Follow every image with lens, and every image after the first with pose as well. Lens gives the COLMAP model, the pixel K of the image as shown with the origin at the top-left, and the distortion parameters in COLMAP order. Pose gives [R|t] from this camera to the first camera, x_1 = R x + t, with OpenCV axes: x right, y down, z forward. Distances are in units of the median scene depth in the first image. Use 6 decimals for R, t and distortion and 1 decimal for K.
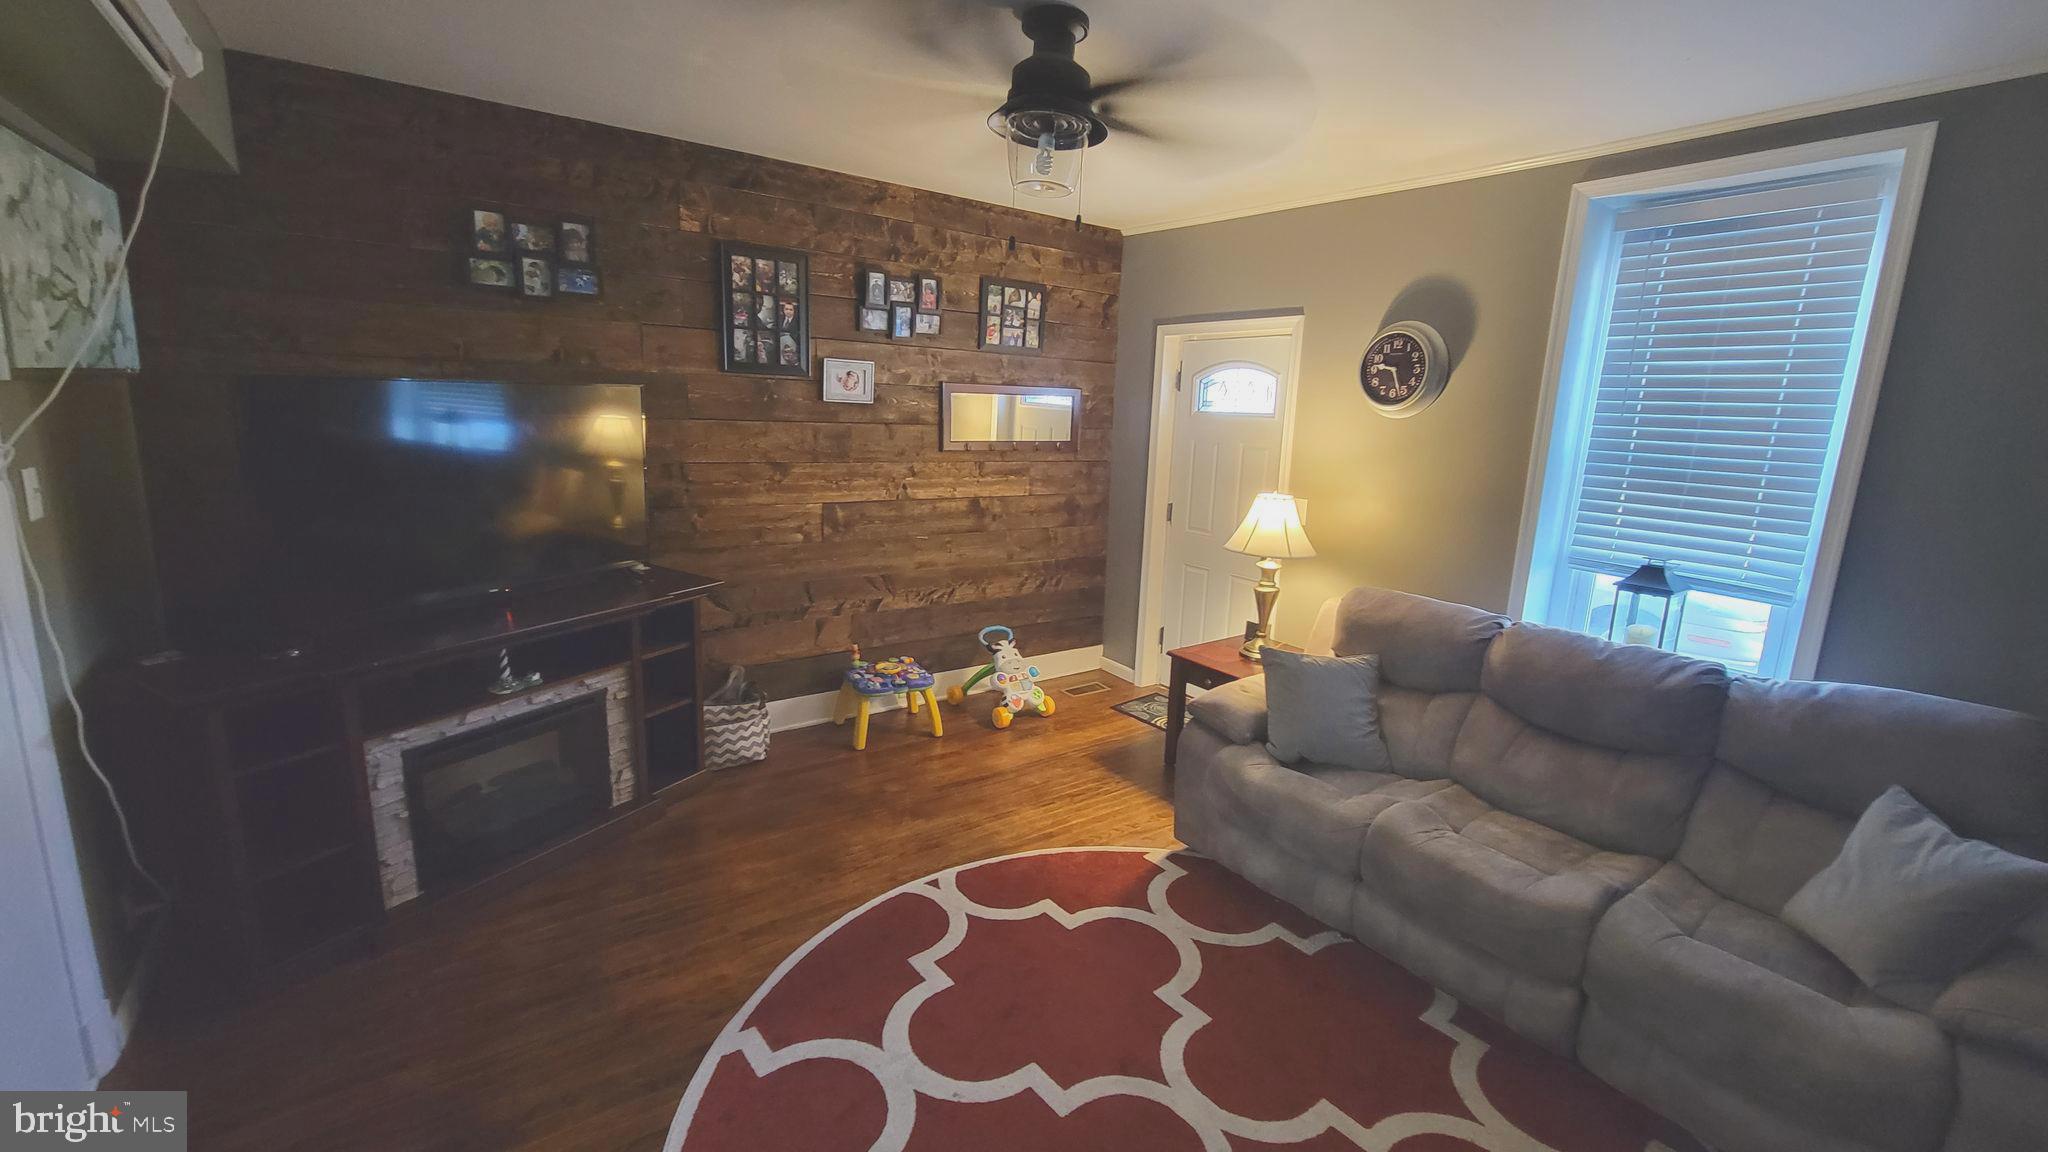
lens RADIAL K [[838.7, 0, 1028.3], [0, 838.7, 573.6], [0, 0, 1]] dist [-0.000398, -0.004139]
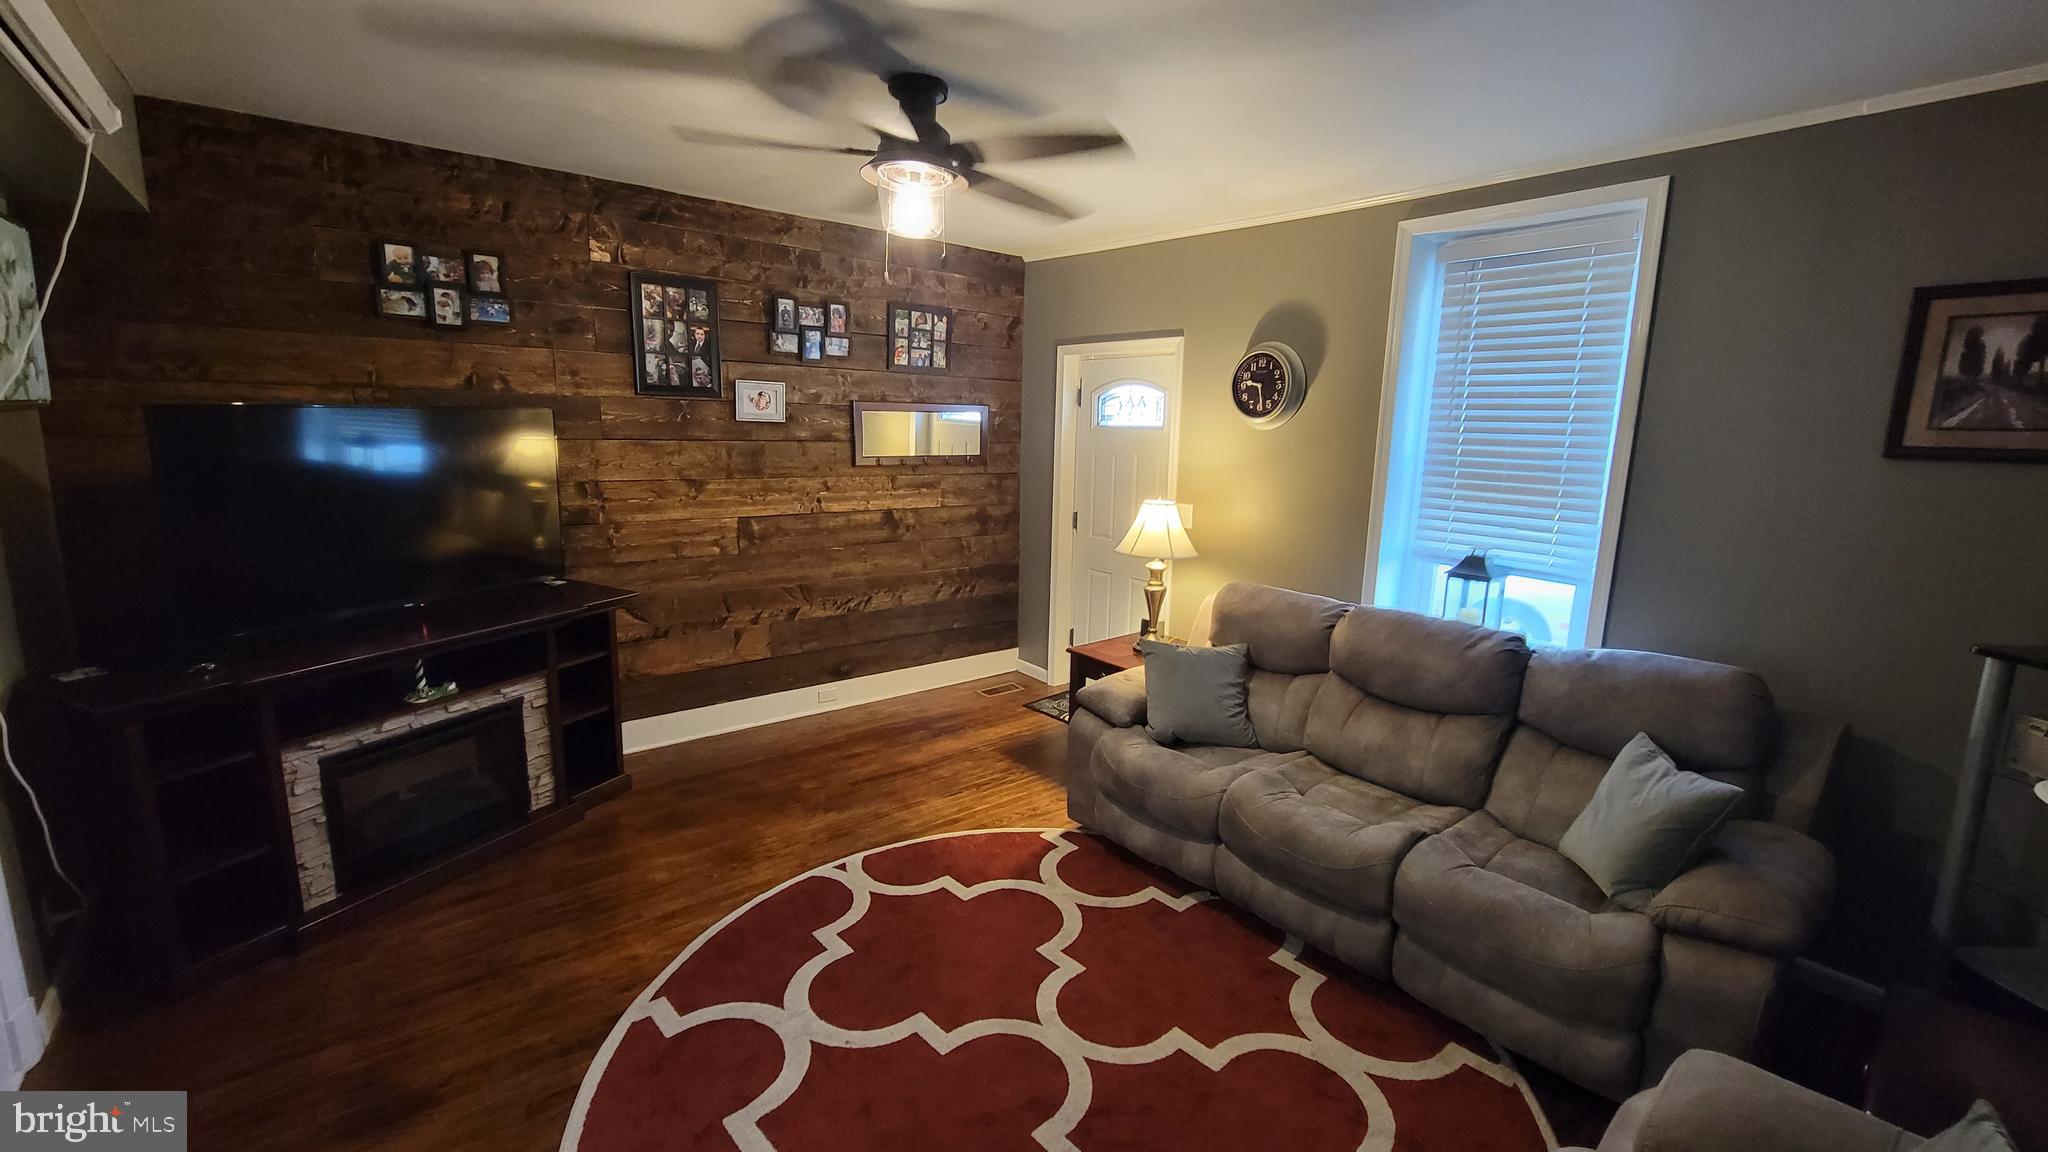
lens RADIAL K [[838.7, 0, 1030.8], [0, 838.7, 572.2], [0, 0, 1]] dist [-0.000398, -0.004139]
pose [[0.997447, -0.024919, 0.066918, 0.067295], [0.026140, 0.999506, -0.017436, 0.016949], [-0.066450, 0.019140, 0.997606, -0.095406]]
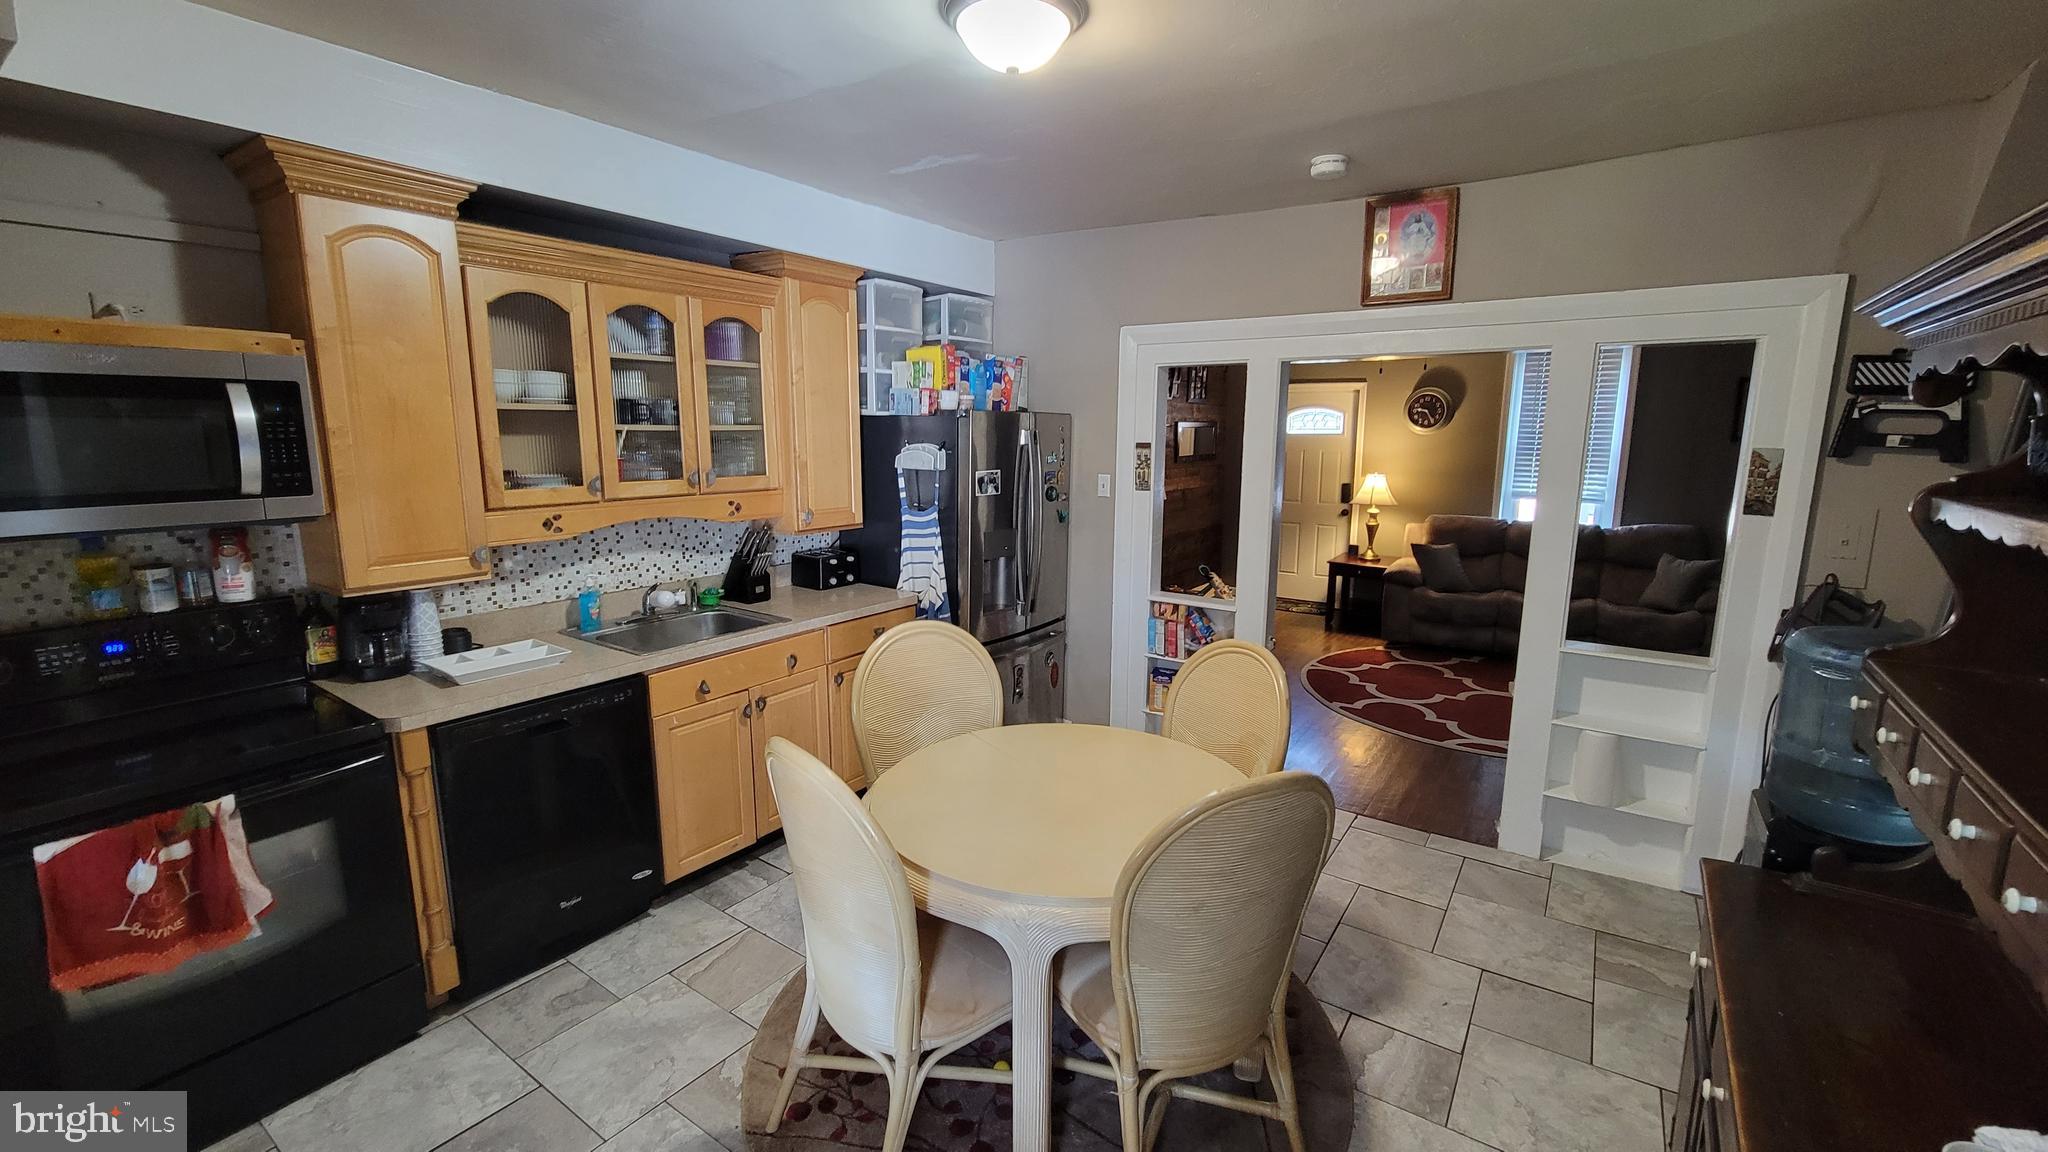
lens RADIAL K [[838.7, 0, 1043.8], [0, 838.7, 568.3], [0, 0, 1]] dist [-0.000398, -0.004139]
pose [[0.937614, -0.091366, 0.335457, -1.438938], [0.096513, 0.995331, 0.001332, 0.060238], [-0.334013, 0.031127, 0.942054, -0.760411]]
